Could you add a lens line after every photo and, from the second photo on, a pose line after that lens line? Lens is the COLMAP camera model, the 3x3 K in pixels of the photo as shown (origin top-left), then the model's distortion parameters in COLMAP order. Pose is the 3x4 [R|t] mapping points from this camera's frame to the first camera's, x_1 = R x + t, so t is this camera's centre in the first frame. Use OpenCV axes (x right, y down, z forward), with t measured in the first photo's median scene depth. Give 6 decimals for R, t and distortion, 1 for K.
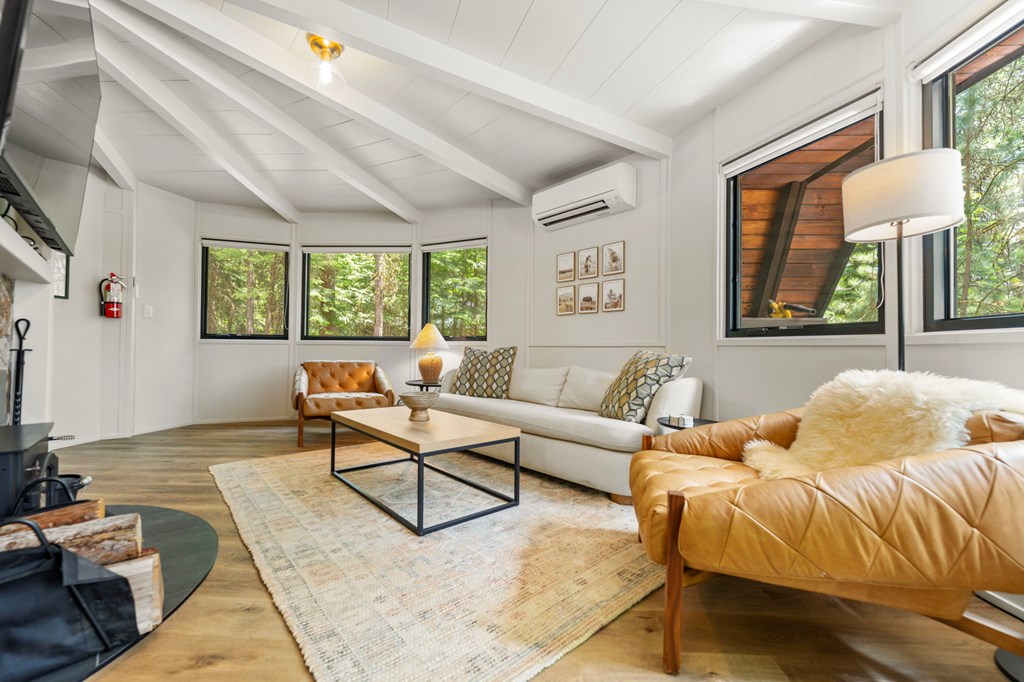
lens RADIAL K [[418.8, 0, 512.0], [0, 418.8, 341.0], [0, 0, 1]] dist [-0.001247, -0.000400]
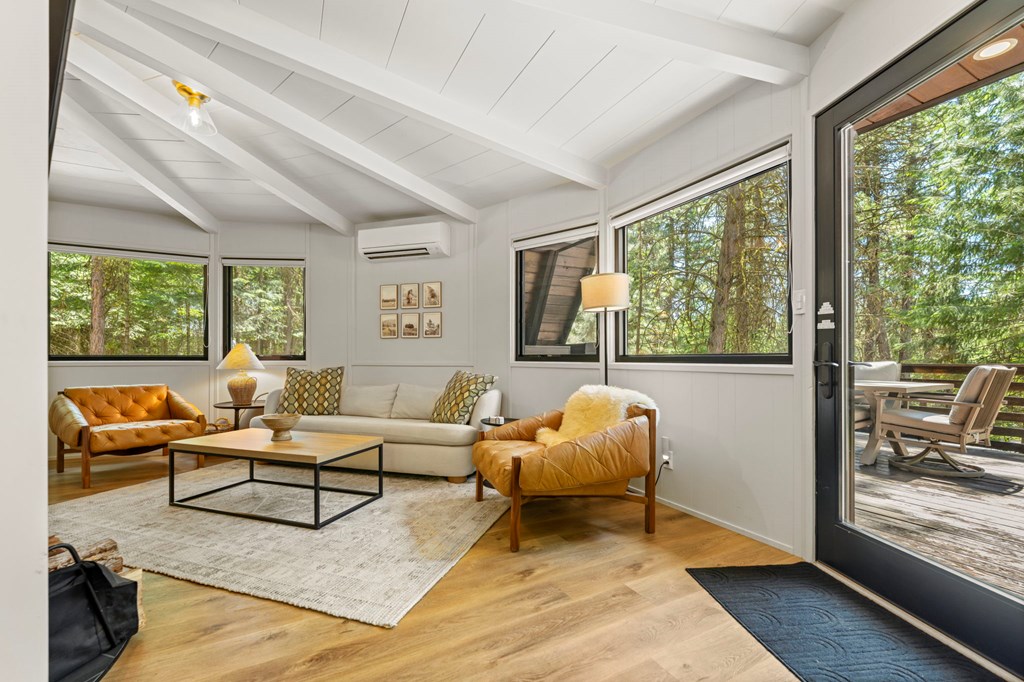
lens RADIAL K [[418.8, 0, 512.0], [0, 418.8, 341.0], [0, 0, 1]] dist [-0.001247, -0.000400]
pose [[0.865079, 0.010682, 0.501521, -0.235354], [-0.002122, 0.999842, -0.017635, -0.052220], [-0.501631, 0.014191, 0.864966, -0.257991]]
